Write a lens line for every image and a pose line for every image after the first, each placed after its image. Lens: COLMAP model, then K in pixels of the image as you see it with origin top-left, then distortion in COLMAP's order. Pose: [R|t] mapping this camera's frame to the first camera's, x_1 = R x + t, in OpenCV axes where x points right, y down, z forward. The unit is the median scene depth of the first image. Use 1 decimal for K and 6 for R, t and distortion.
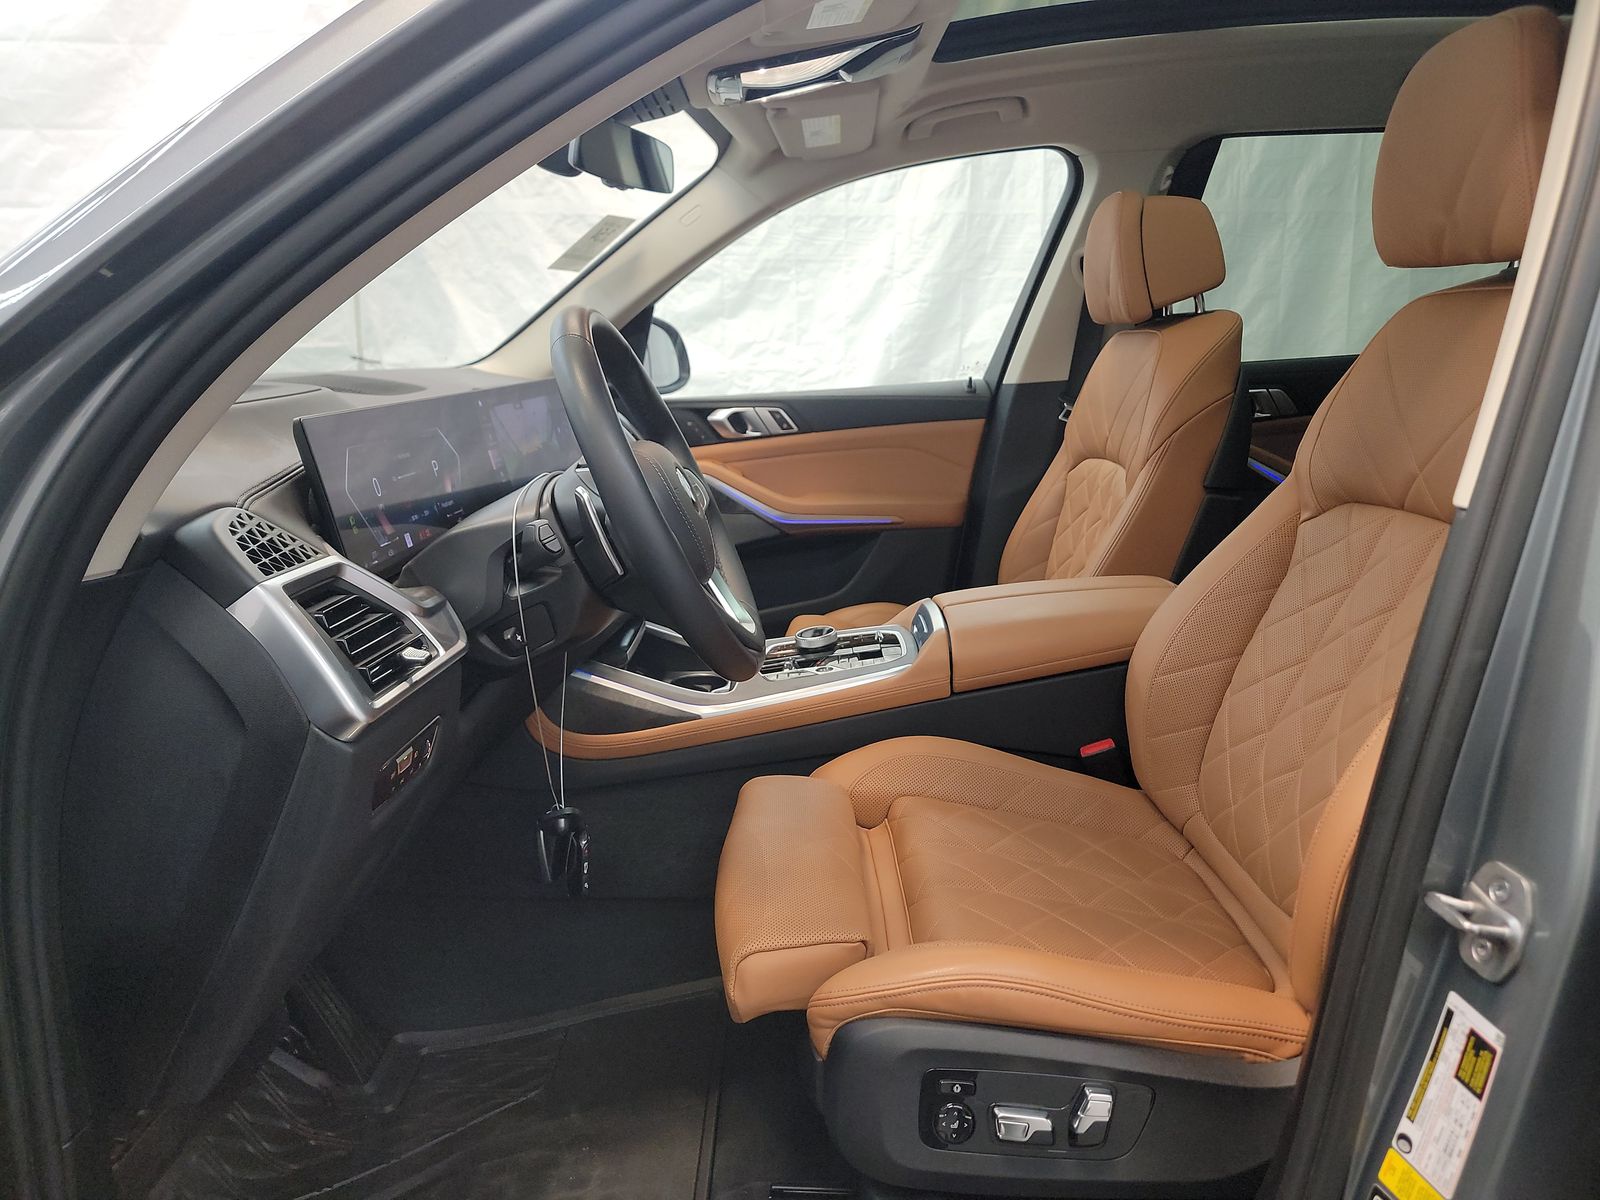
lens RADIAL K [[1097.3, 0, 805.3], [0, 1097.3, 610.4], [0, 0, 1]] dist [0.066944, -0.046882]
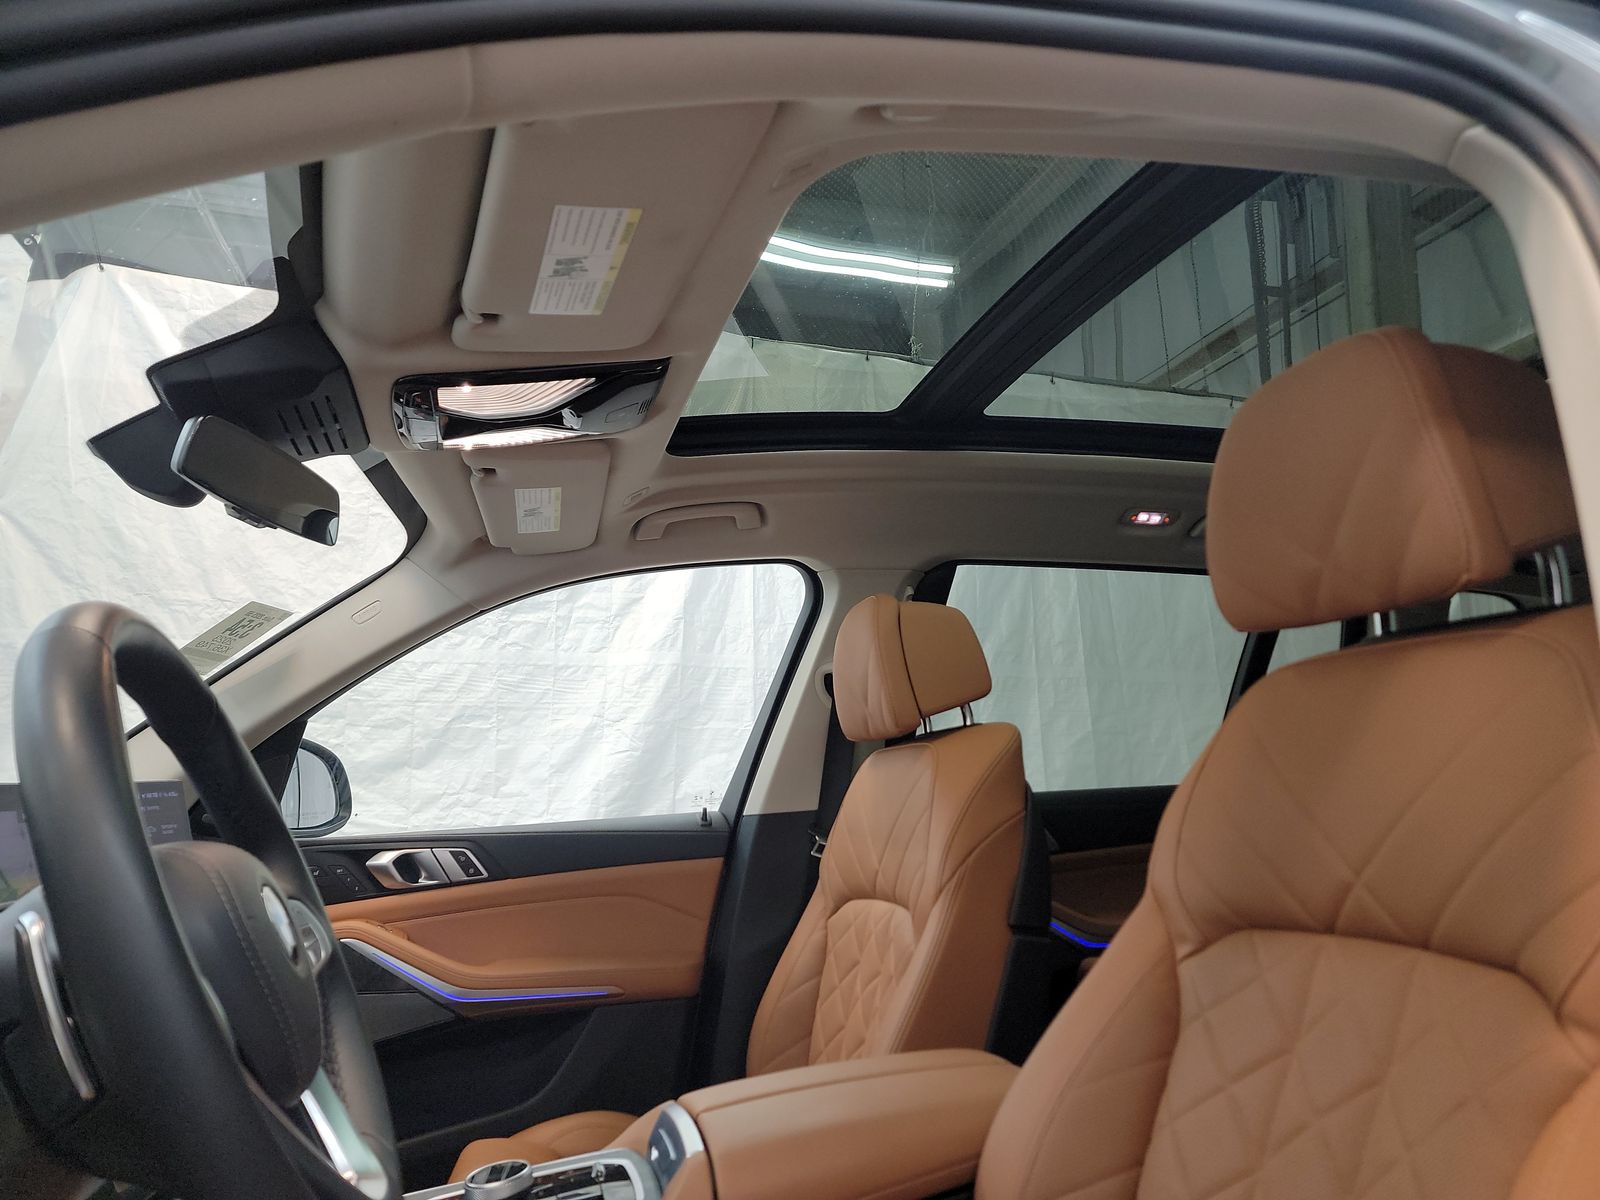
lens RADIAL K [[1097.3, 0, 805.3], [0, 1097.3, 610.4], [0, 0, 1]] dist [0.066944, -0.046882]
pose [[0.964853, 0.048491, 0.258276, -0.001829], [0.061844, 0.913325, -0.402508, -0.005431], [-0.255408, 0.404334, 0.878226, 0.194315]]
